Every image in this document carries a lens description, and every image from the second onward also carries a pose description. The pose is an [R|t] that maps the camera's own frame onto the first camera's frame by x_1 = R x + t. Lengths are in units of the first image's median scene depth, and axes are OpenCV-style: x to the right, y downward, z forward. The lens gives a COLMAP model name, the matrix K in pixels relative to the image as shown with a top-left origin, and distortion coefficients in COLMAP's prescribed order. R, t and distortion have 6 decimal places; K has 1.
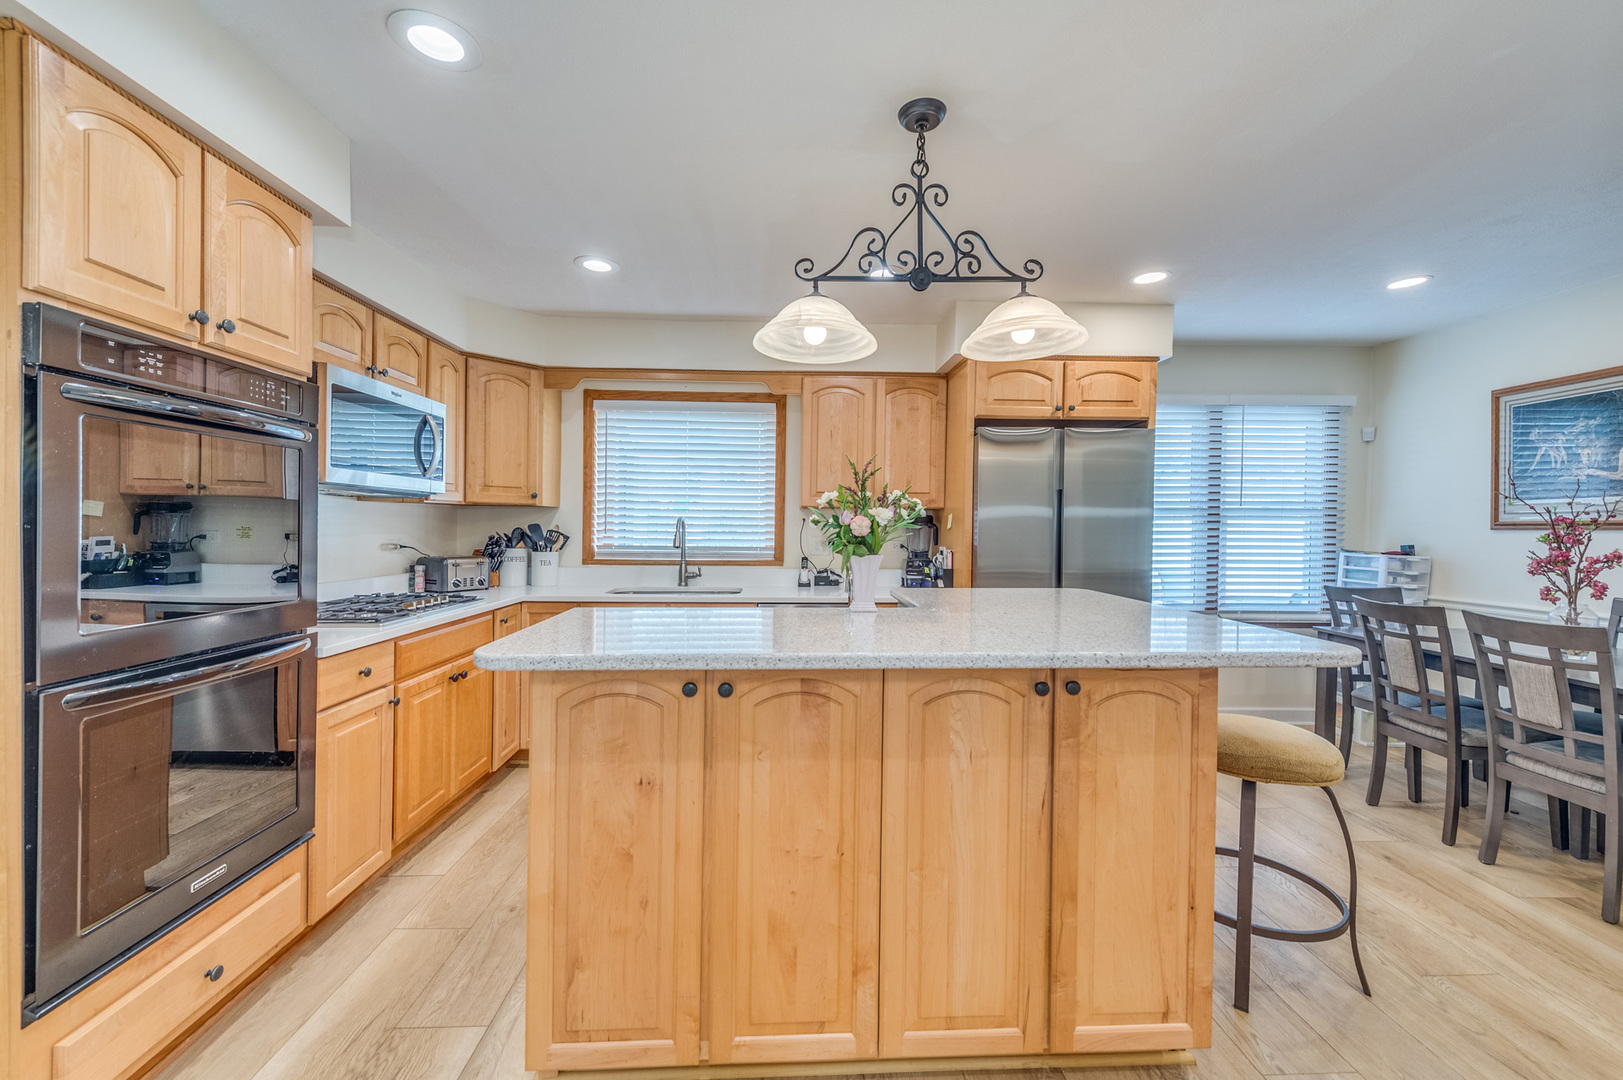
lens RADIAL K [[635.6, 0, 837.4], [0, 635.6, 531.1], [0, 0, 1]] dist [0.011974, -0.001856]
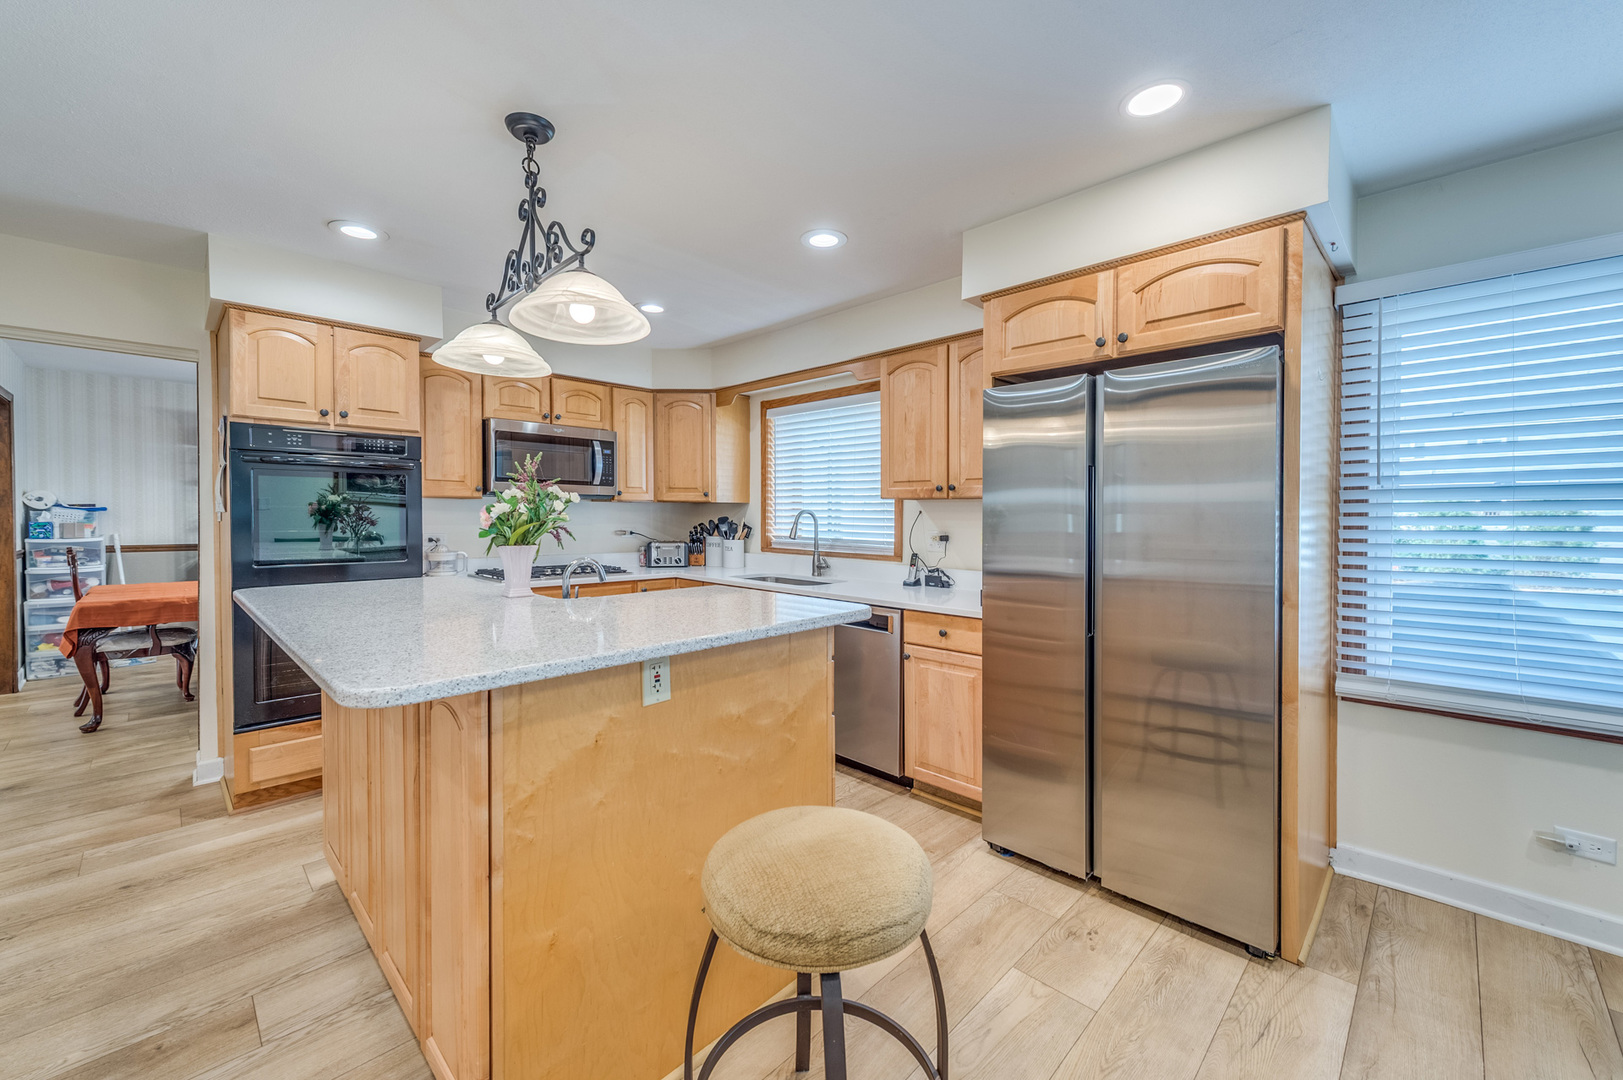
lens RADIAL K [[635.6, 0, 789.0], [0, 635.6, 526.7], [0, 0, 1]] dist [0.011974, -0.001856]
pose [[0.678795, 0.011944, -0.734231, 0.610924], [-0.008660, 0.999928, 0.008259, -0.004245], [0.734277, 0.000752, 0.678850, 0.305321]]
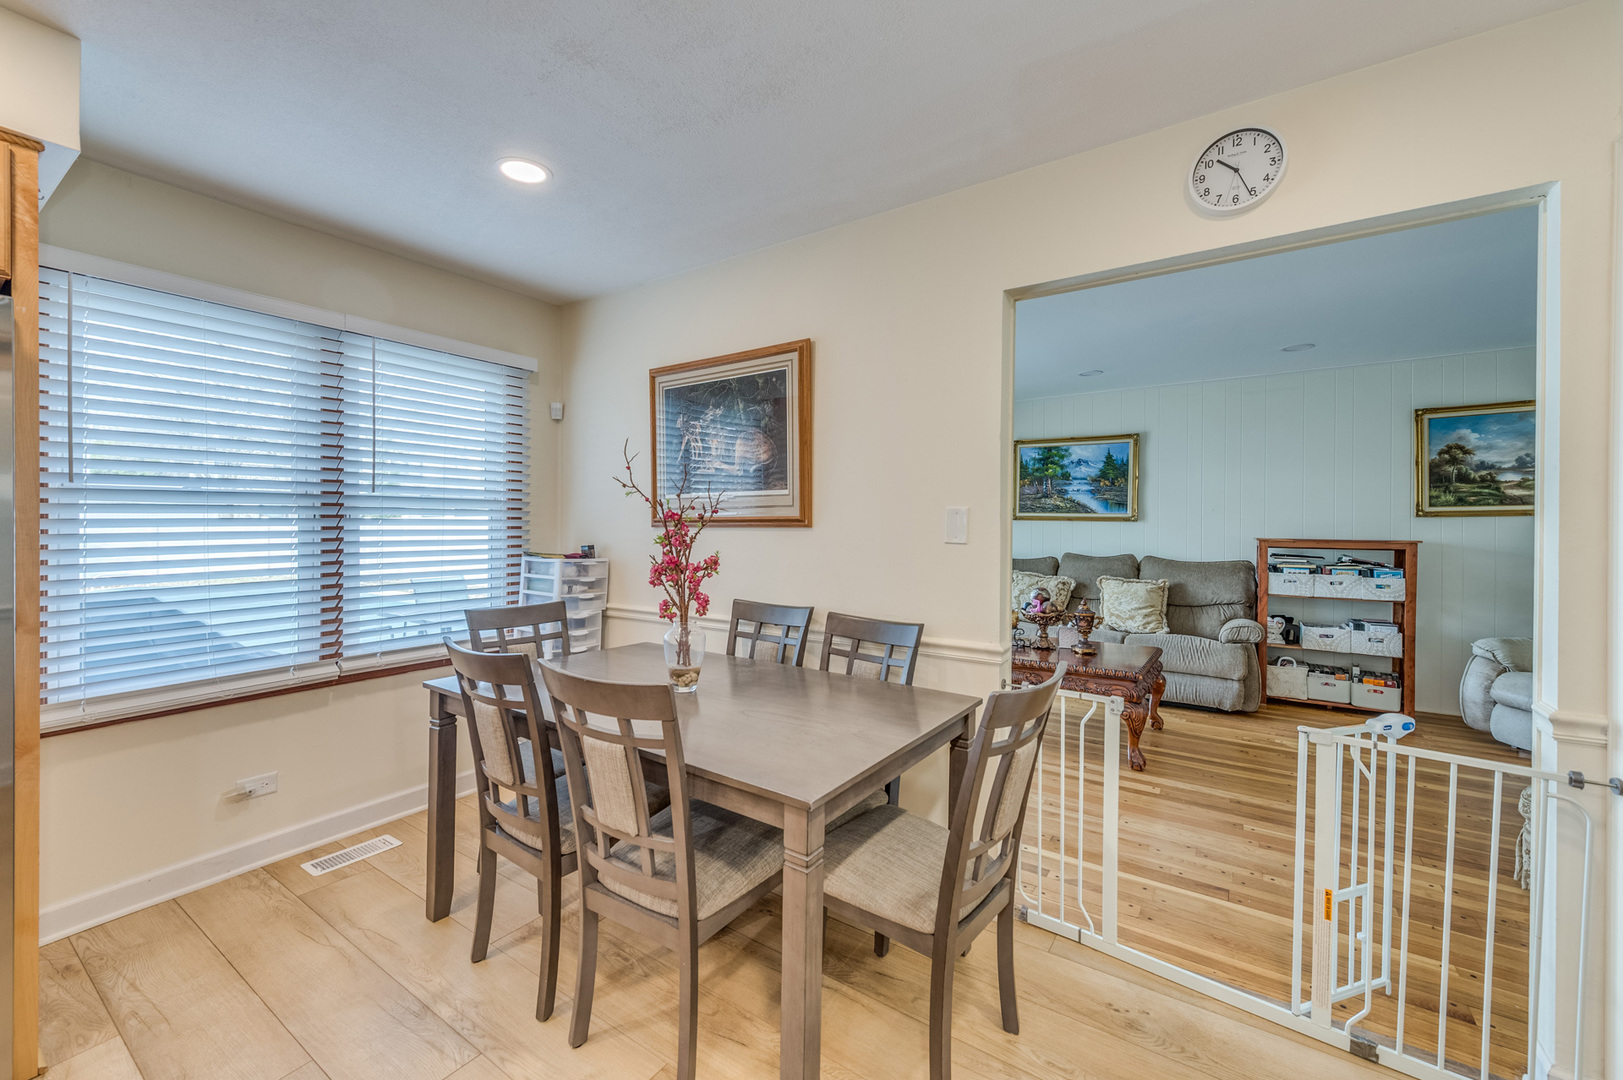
lens RADIAL K [[635.6, 0, 837.1], [0, 635.6, 532.2], [0, 0, 1]] dist [0.011974, -0.001856]
pose [[0.572900, -0.015391, 0.819481, 0.450554], [0.008274, 0.999881, 0.012995, -0.004403], [-0.819583, -0.000664, 0.572960, 0.291539]]
